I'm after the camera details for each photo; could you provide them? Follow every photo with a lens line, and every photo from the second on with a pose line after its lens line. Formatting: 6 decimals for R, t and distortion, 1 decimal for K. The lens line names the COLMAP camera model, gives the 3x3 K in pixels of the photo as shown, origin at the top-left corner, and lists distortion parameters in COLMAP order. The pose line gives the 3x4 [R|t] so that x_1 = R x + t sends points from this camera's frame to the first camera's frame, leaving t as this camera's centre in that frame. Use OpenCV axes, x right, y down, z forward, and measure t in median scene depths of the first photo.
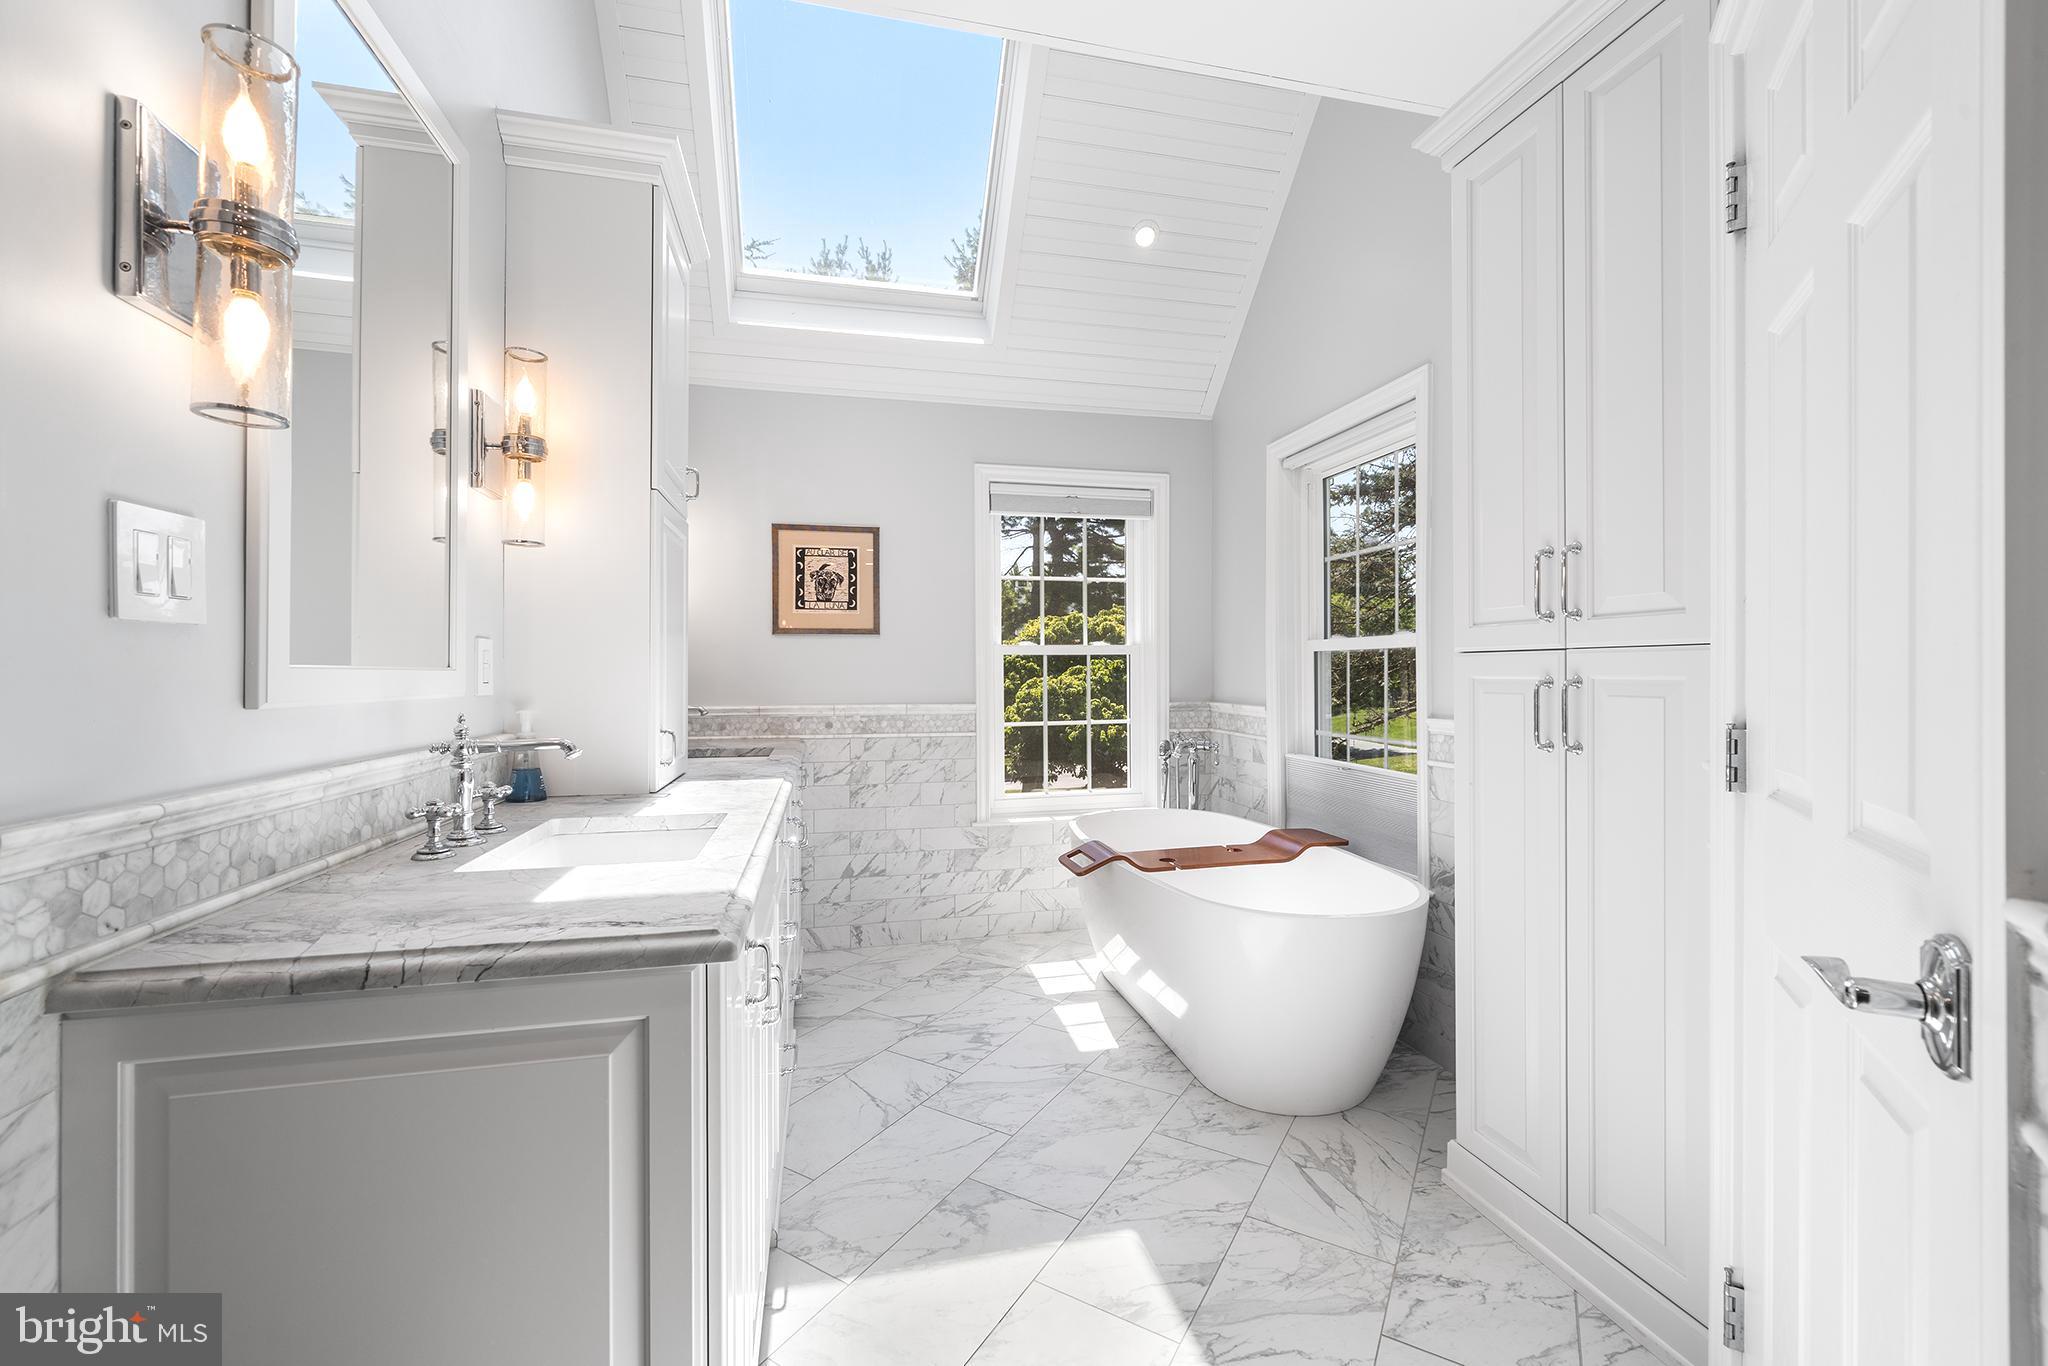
lens RADIAL K [[821.4, 0, 1021.0], [0, 821.4, 672.7], [0, 0, 1]] dist [0.000952, -0.000009]
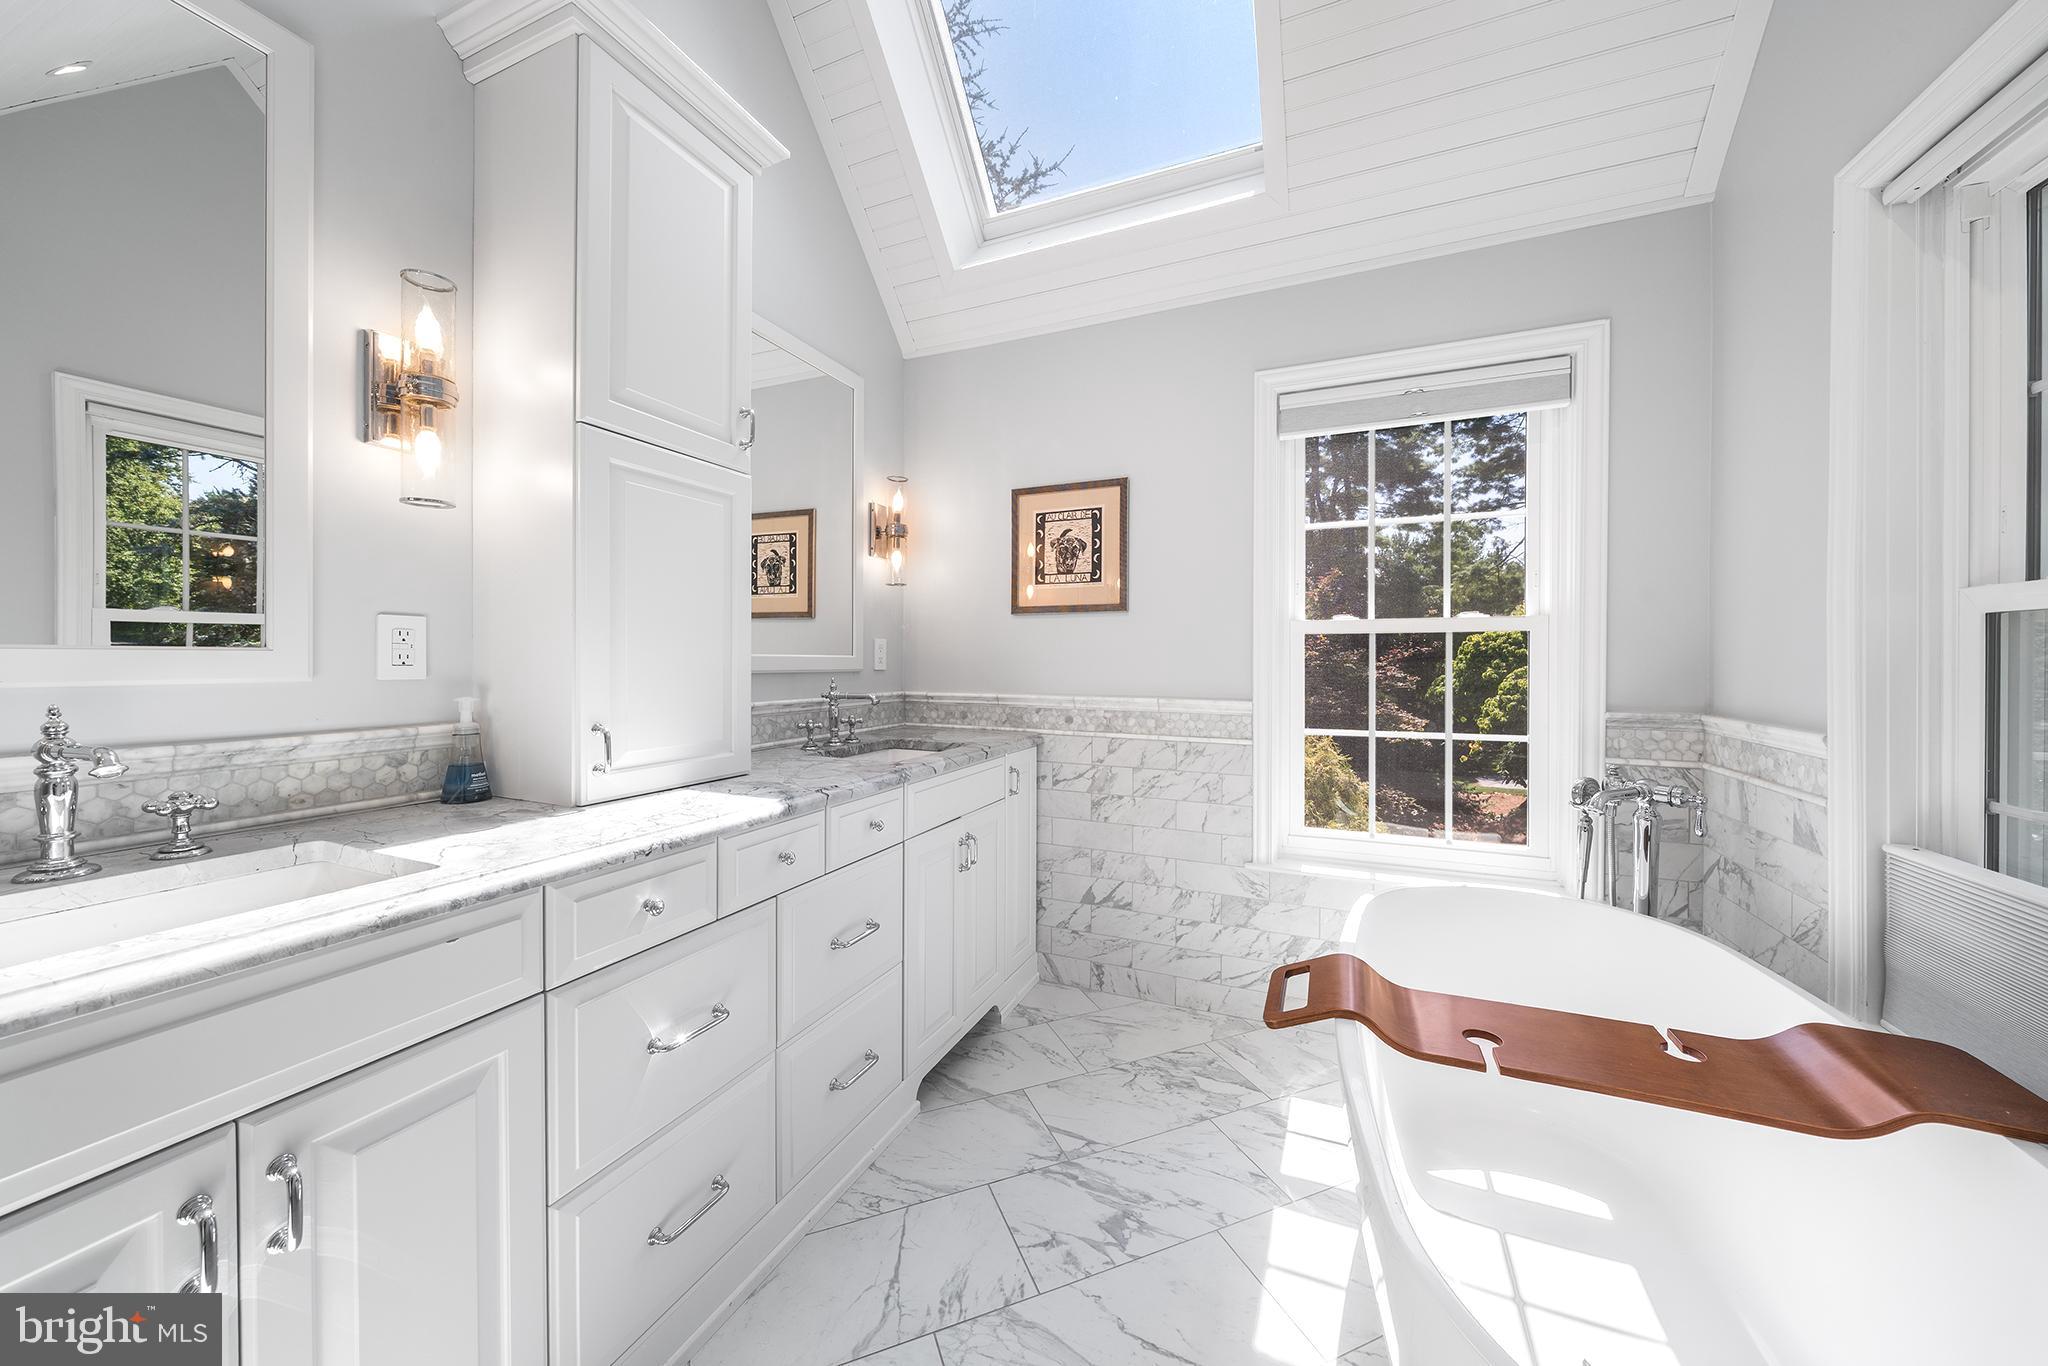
lens RADIAL K [[708.8, 0, 1024.1], [0, 708.8, 662.3], [0, 0, 1]] dist [-0.002162, -0.000411]
pose [[0.801060, 0.009483, -0.598509, 0.165162], [-0.006488, 0.999953, 0.007159, -0.000192], [0.598549, -0.001852, 0.801084, 0.386091]]
